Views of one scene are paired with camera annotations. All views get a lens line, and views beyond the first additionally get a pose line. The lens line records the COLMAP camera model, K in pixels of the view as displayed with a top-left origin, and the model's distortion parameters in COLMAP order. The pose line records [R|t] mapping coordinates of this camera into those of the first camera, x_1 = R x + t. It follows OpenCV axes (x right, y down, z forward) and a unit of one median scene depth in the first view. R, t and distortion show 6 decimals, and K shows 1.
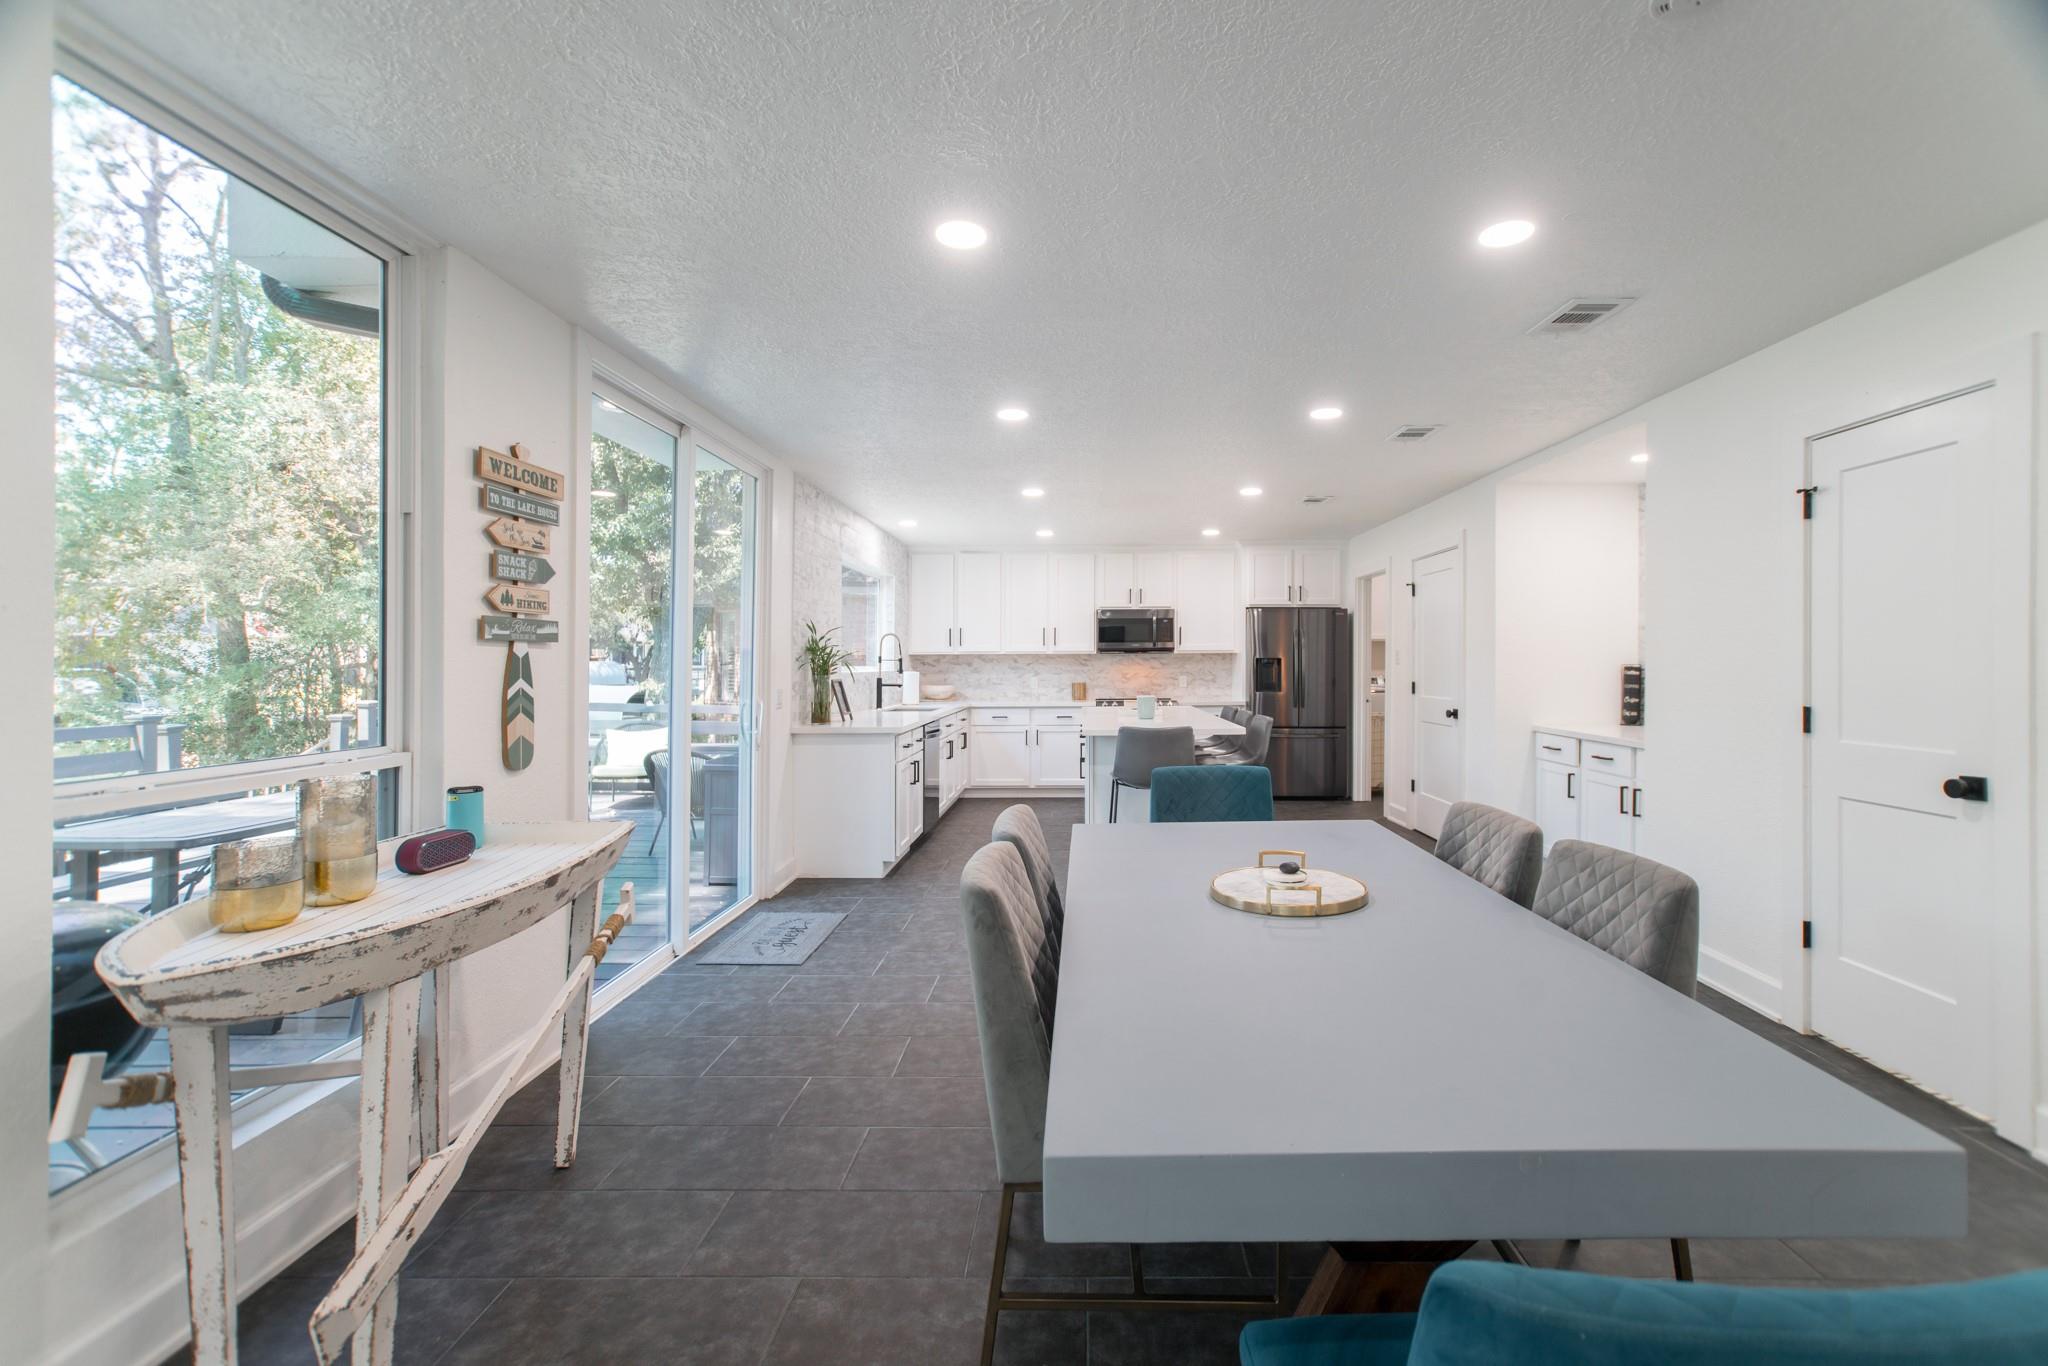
lens RADIAL K [[869.4, 0, 1080.1], [0, 869.4, 649.9], [0, 0, 1]] dist [-0.024617, 0.015084]
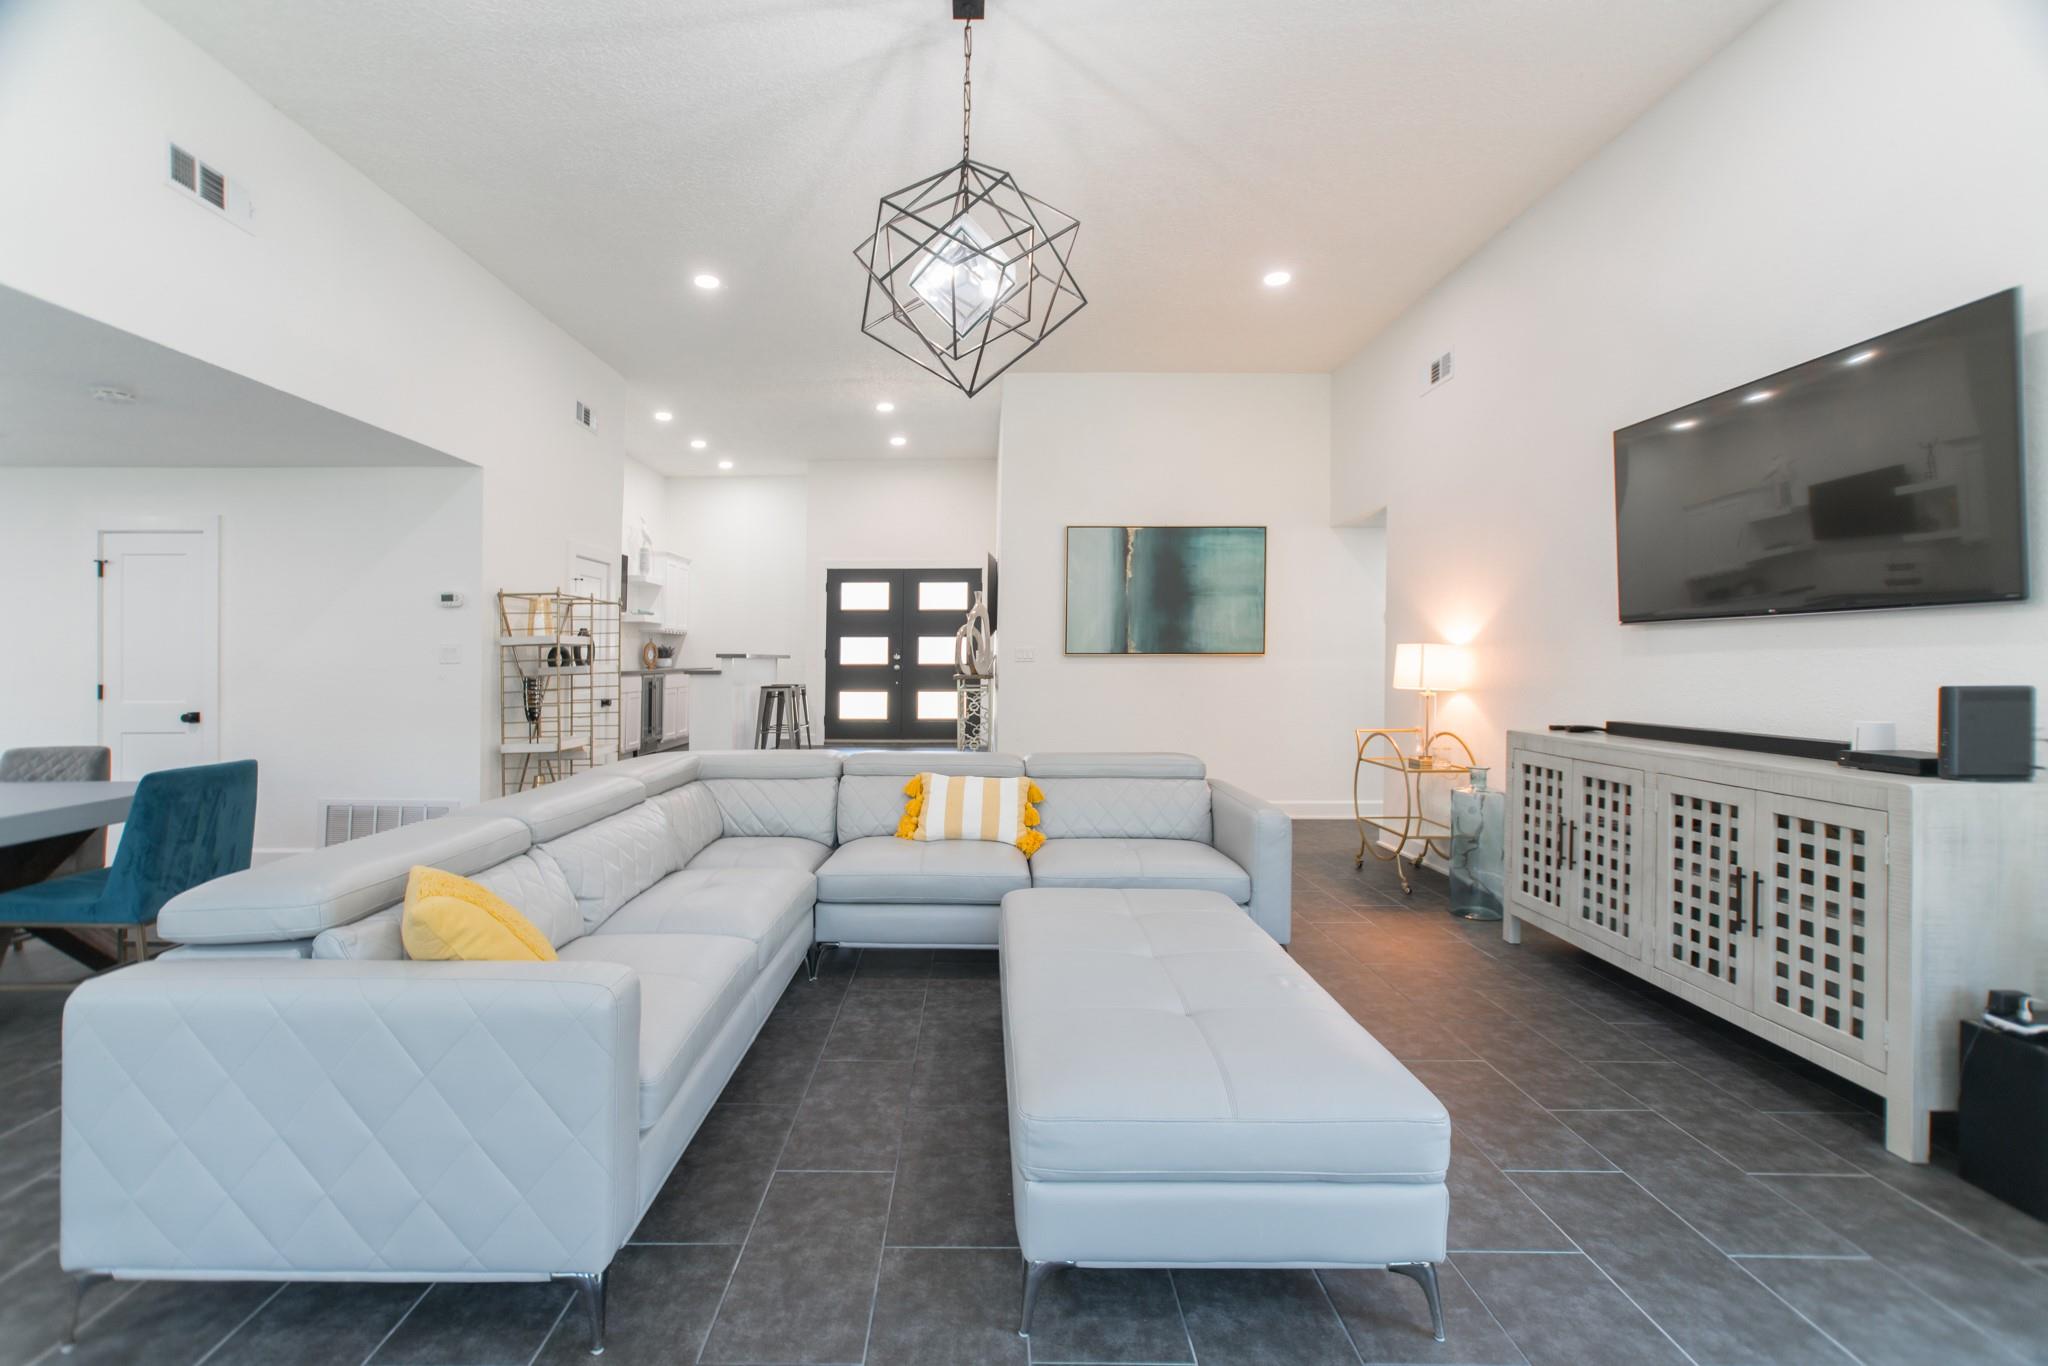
lens RADIAL K [[869.4, 0, 989.1], [0, 869.4, 677.7], [0, 0, 1]] dist [-0.024617, 0.015084]
pose [[-0.003709, -0.022374, 0.999743, -0.349844], [-0.007611, 0.999721, 0.022346, -0.000338], [-0.999964, -0.007526, -0.003878, -0.305604]]
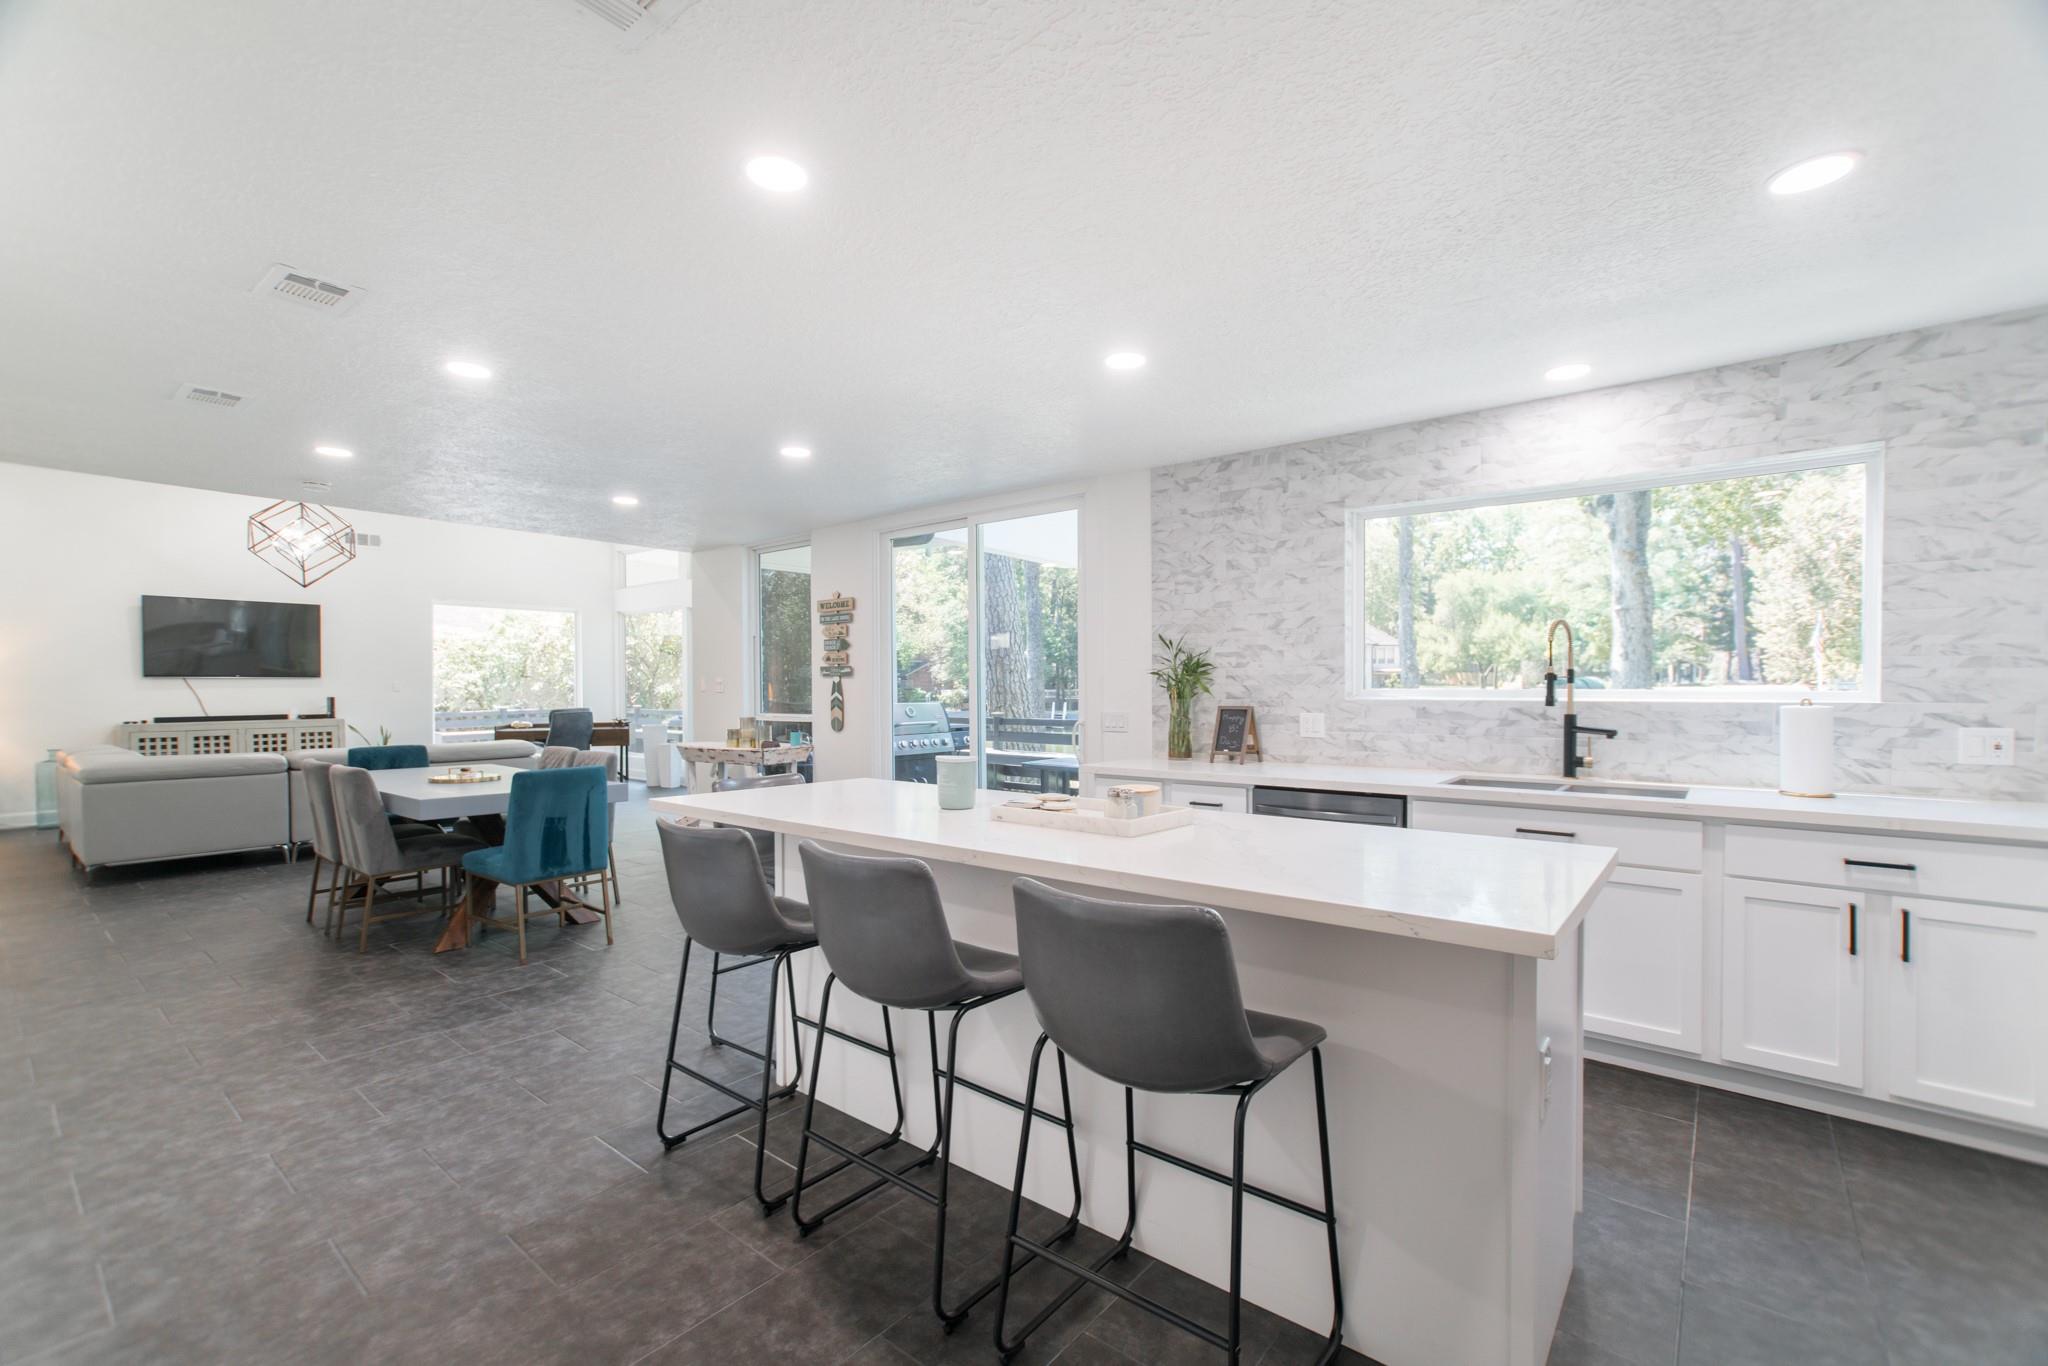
lens RADIAL K [[869.4, 0, 1014.8], [0, 869.4, 678.0], [0, 0, 1]] dist [-0.024617, 0.015084]
pose [[-0.617744, -0.005072, -0.786363, 0.321821], [0.013480, 0.999764, -0.017037, 0.014334], [0.786264, -0.021125, -0.617529, 0.952789]]
